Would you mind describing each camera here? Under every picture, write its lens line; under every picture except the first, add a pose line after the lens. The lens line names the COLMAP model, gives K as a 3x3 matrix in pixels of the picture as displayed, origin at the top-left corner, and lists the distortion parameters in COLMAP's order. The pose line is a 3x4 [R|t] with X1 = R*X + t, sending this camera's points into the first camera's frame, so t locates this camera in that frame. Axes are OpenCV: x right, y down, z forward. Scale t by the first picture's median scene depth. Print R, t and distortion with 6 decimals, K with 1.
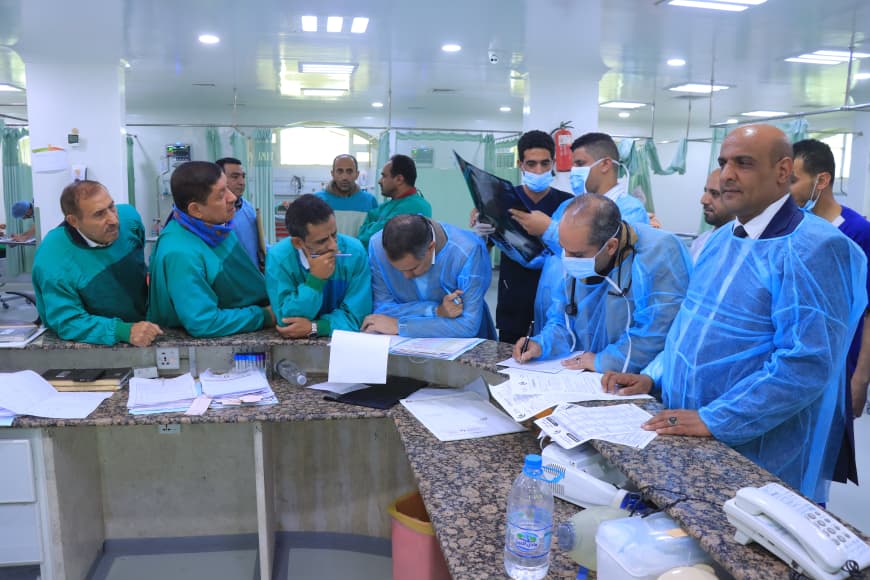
lens RADIAL K [[715.7, 0, 437.5], [0, 715.7, 293.4], [0, 0, 1]] dist [-0.181042, 0.151586]
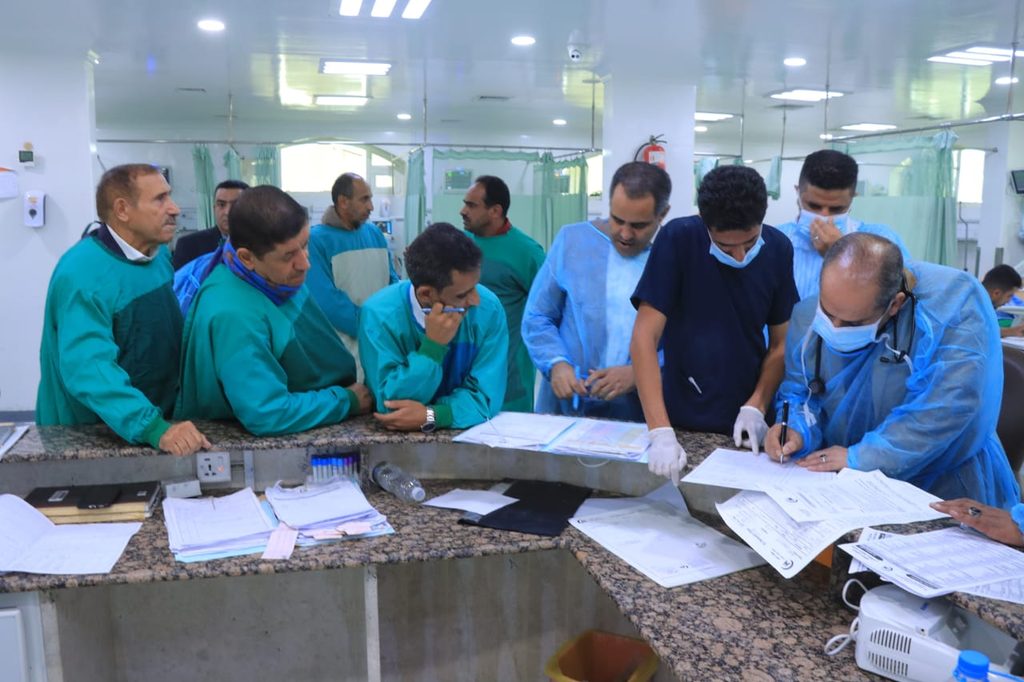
lens RADIAL K [[842.4, 0, 514.9], [0, 842.4, 345.0], [0, 0, 1]] dist [-0.181042, 0.151586]
pose [[0.996766, -0.018837, 0.078116, -0.156938], [0.018685, 0.999822, 0.002671, -0.023464], [-0.078153, -0.001203, 0.996941, 0.177513]]
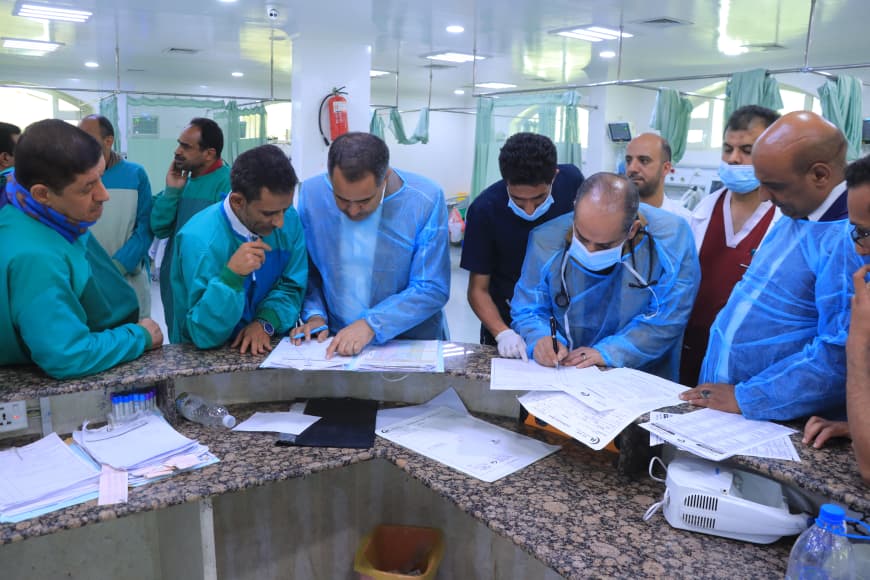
lens RADIAL K [[715.5, 0, 429.5], [0, 715.5, 289.5], [0, 0, 1]] dist [-0.183558, 0.156095]
pose [[0.910766, -0.068292, 0.407237, -0.285523], [0.054174, 0.997466, 0.046114, -0.034665], [-0.409355, -0.019937, 0.912157, 0.258141]]
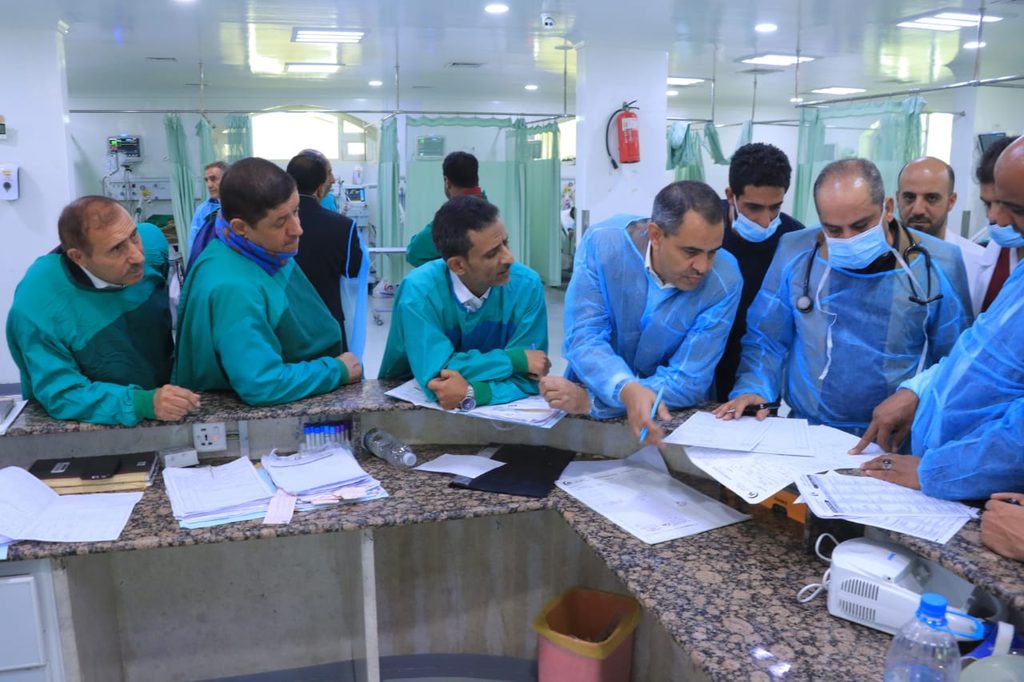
lens RADIAL K [[842.2, 0, 505.5], [0, 842.2, 340.4], [0, 0, 1]] dist [-0.183558, 0.156095]
pose [[0.994459, -0.034036, 0.099459, -0.173211], [0.030139, 0.998728, 0.040423, -0.029409], [-0.100708, -0.037201, 0.994220, 0.148502]]
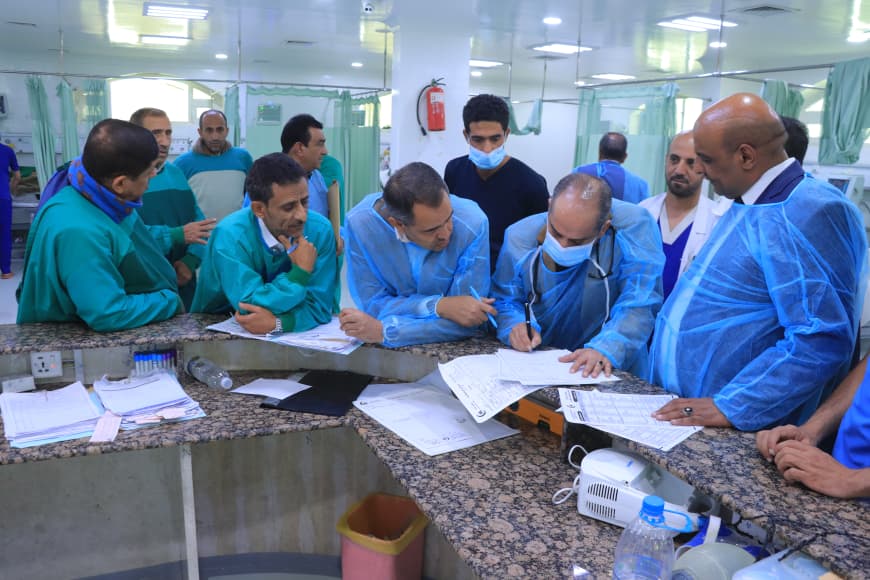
lens RADIAL K [[714.1, 0, 430.5], [0, 714.1, 289.3], [0, 0, 1]] dist [-0.180965, 0.148712]
pose [[0.973209, -0.028896, 0.228099, -0.142532], [0.016955, 0.998390, 0.054138, -0.025937], [-0.229296, -0.048820, 0.972132, 0.160575]]
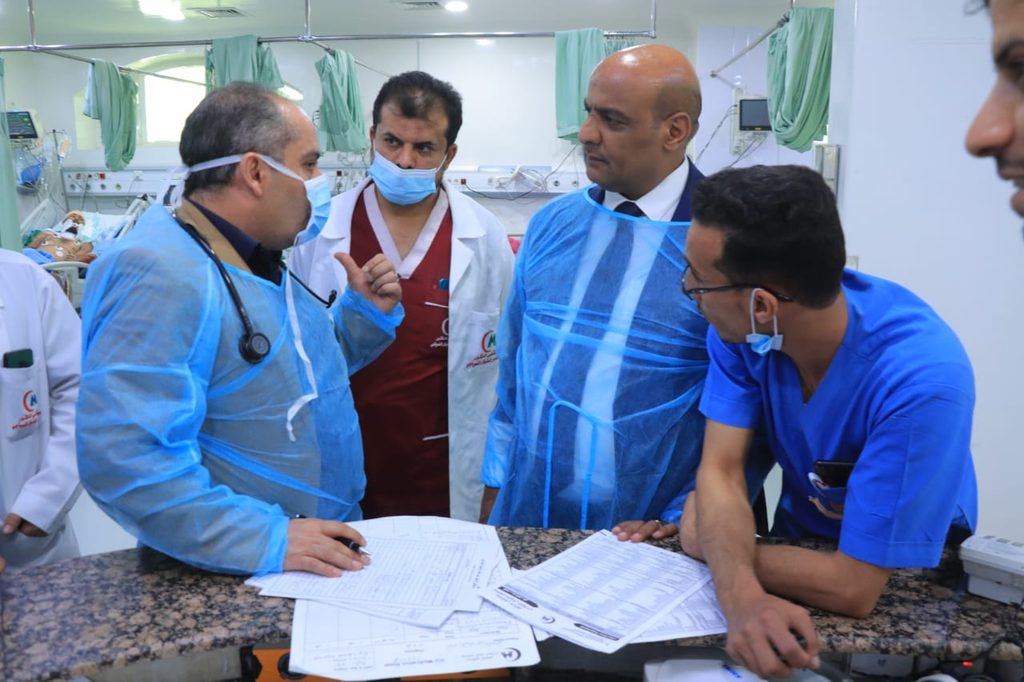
lens RADIAL K [[842.2, 0, 505.5], [0, 842.2, 340.4], [0, 0, 1]] dist [-0.183558, 0.156095]
pose [[0.288751, -0.205410, 0.935110, -0.224526], [0.146690, 0.974673, 0.168805, -0.087965], [-0.946100, 0.088429, 0.311569, 0.632035]]
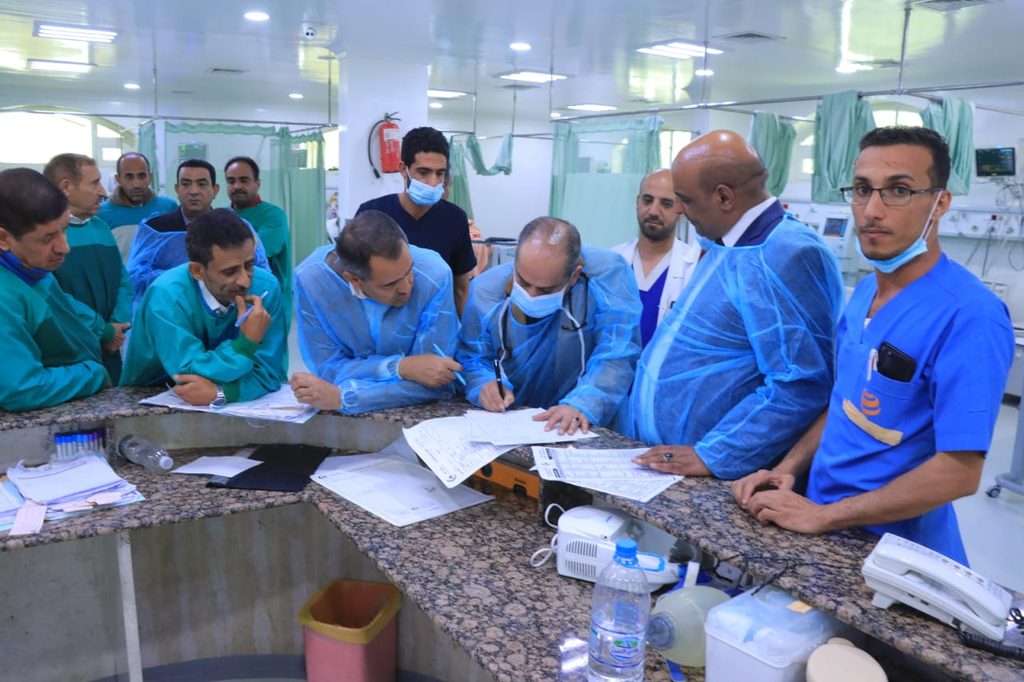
lens RADIAL K [[839.2, 0, 512.0], [0, 839.2, 341.0], [0, 0, 1]] dist [-0.186710, 0.155150]
pose [[0.928162, -0.058899, 0.367486, -0.159551], [0.047190, 0.998053, 0.040777, -0.019446], [-0.369172, -0.020506, 0.929135, 0.096783]]
